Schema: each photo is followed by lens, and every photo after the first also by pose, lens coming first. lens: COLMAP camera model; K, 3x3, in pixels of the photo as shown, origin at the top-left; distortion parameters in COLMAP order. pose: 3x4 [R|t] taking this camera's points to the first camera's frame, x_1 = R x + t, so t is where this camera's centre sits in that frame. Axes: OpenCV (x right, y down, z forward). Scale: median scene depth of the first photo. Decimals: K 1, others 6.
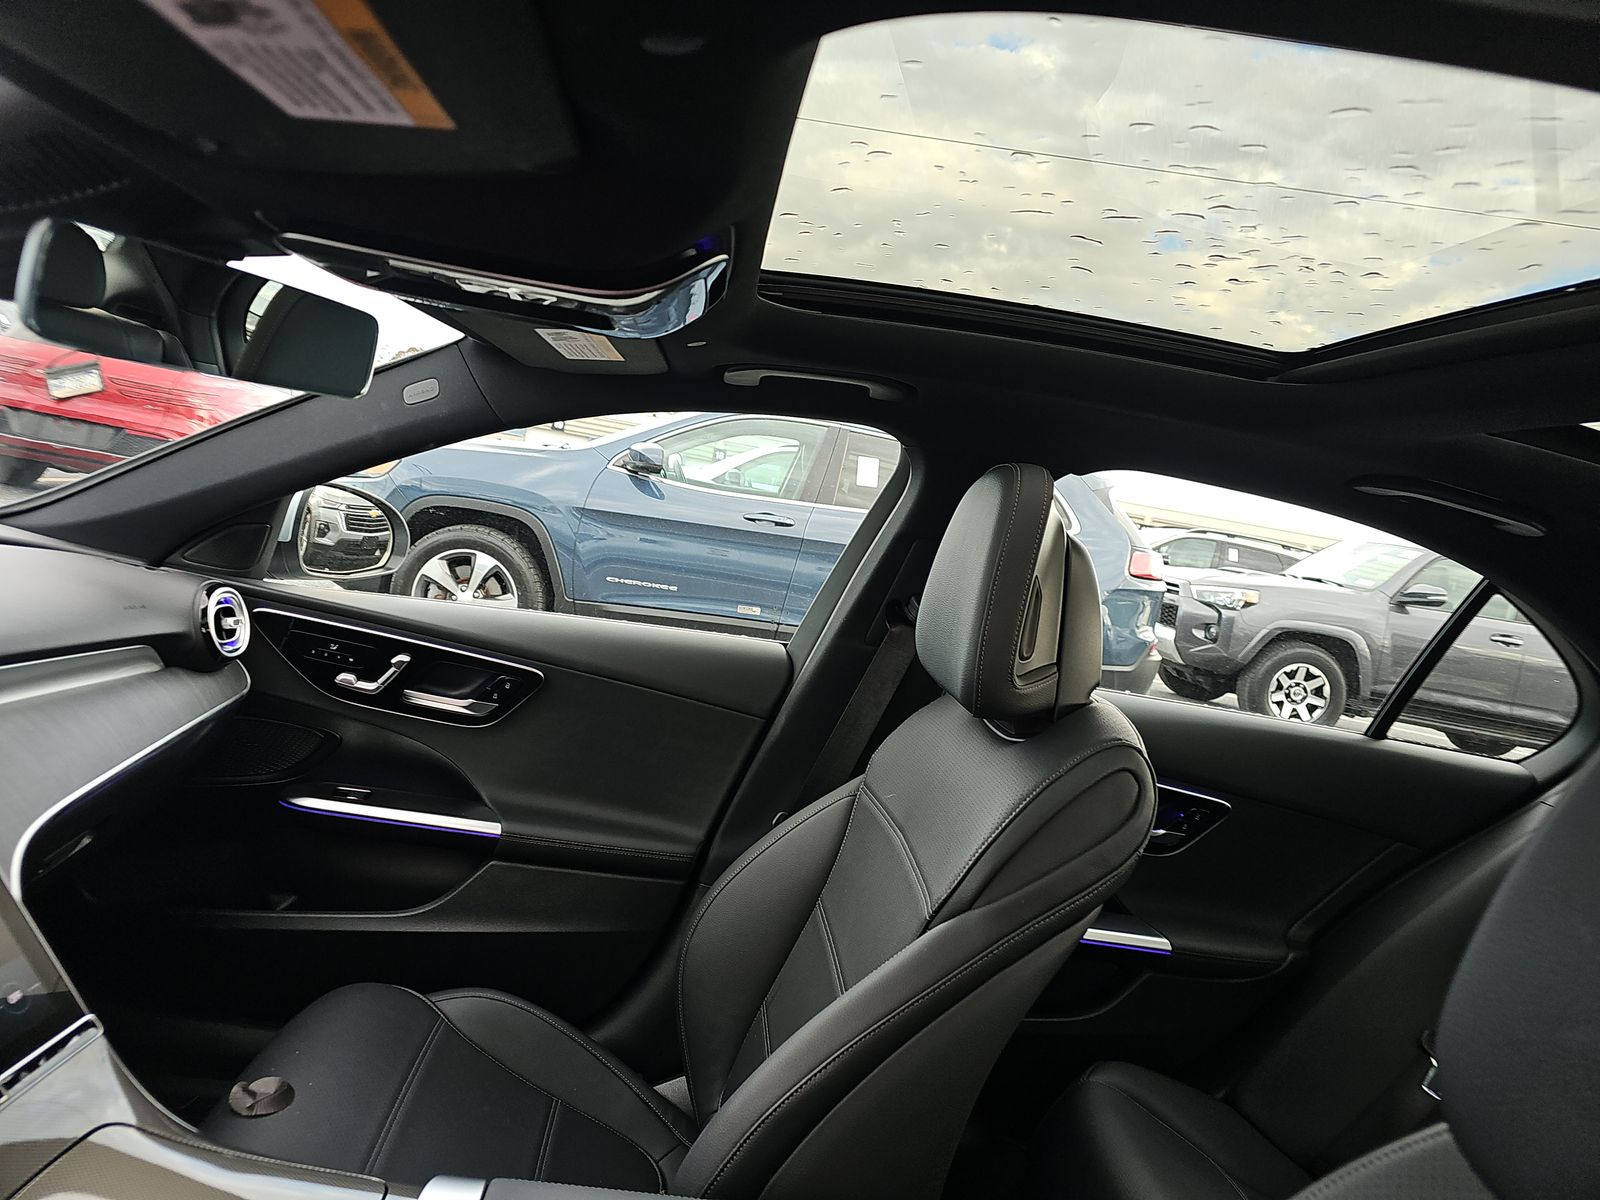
lens RADIAL K [[1041.8, 0, 800.0], [0, 1041.8, 600.0], [0, 0, 1]] dist [0.045420, -0.000878]
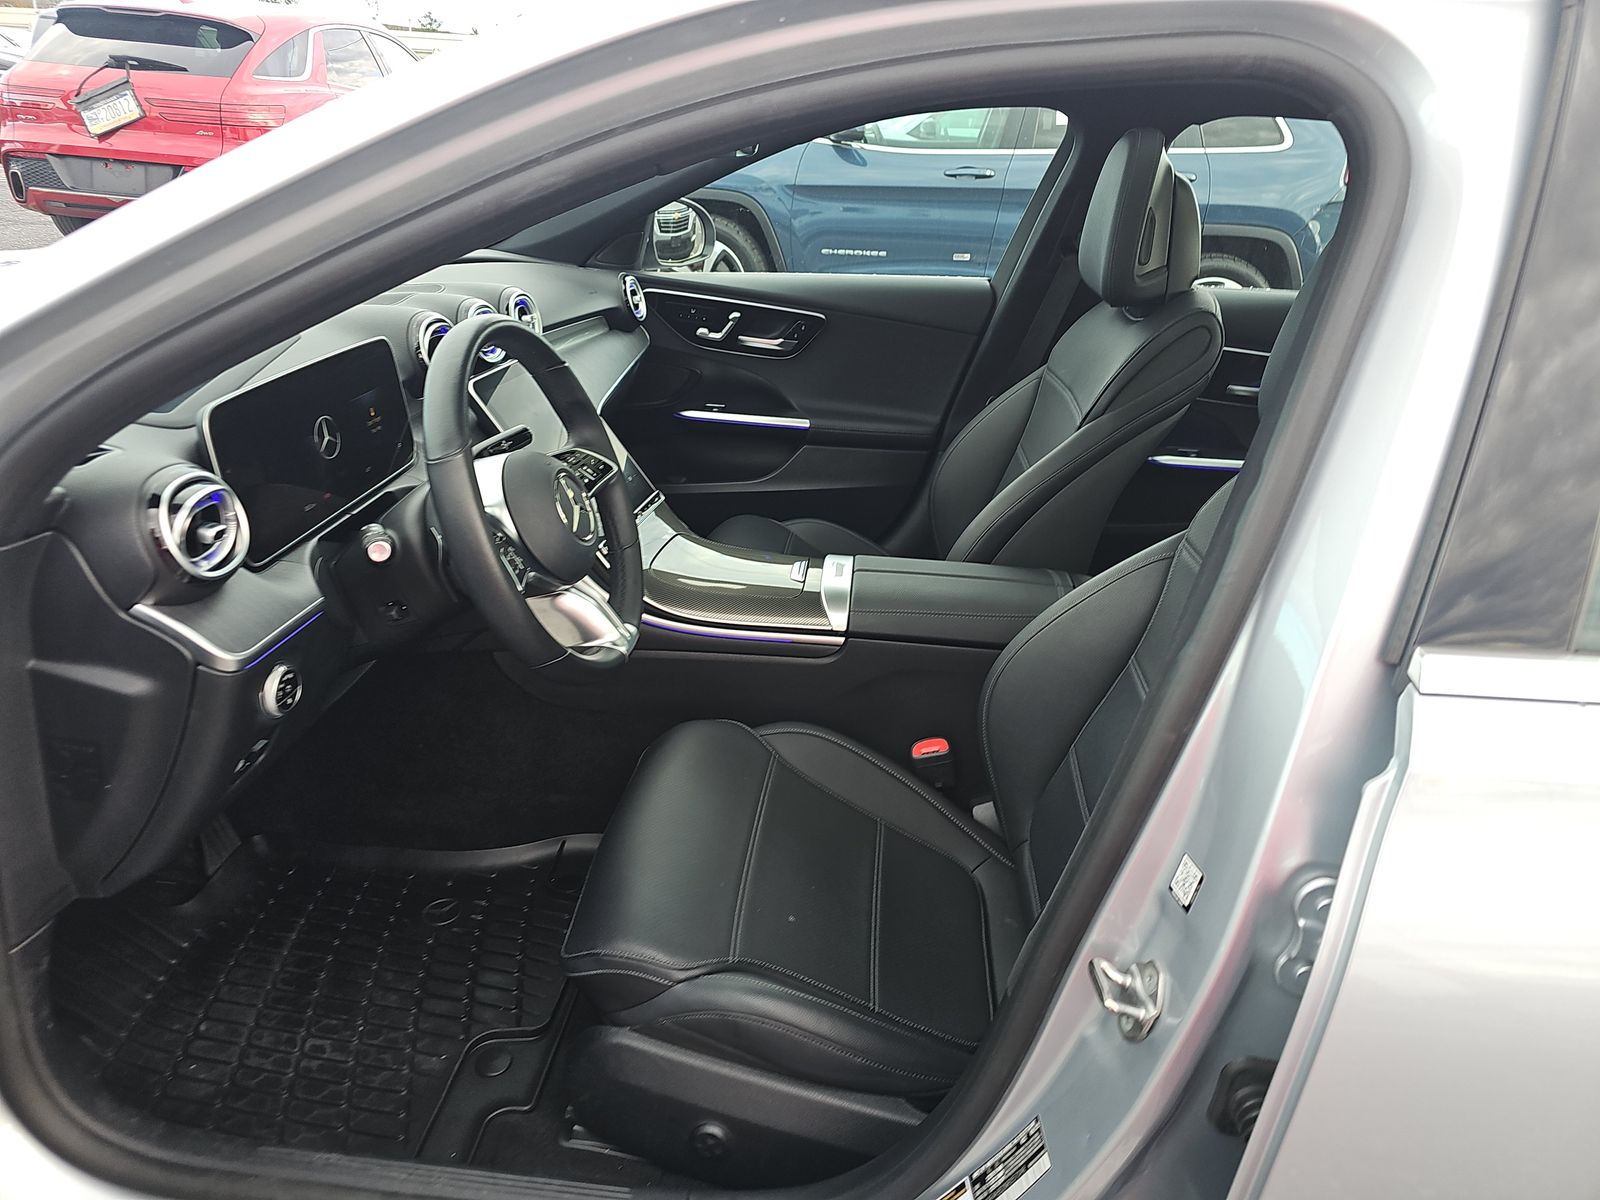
lens RADIAL K [[1041.8, 0, 800.0], [0, 1041.8, 600.0], [0, 0, 1]] dist [0.045420, -0.000878]
pose [[0.978054, -0.041741, -0.204128, 0.006725], [0.101556, 0.950969, 0.292138, 0.015187], [0.181925, -0.306458, 0.934338, -0.531445]]
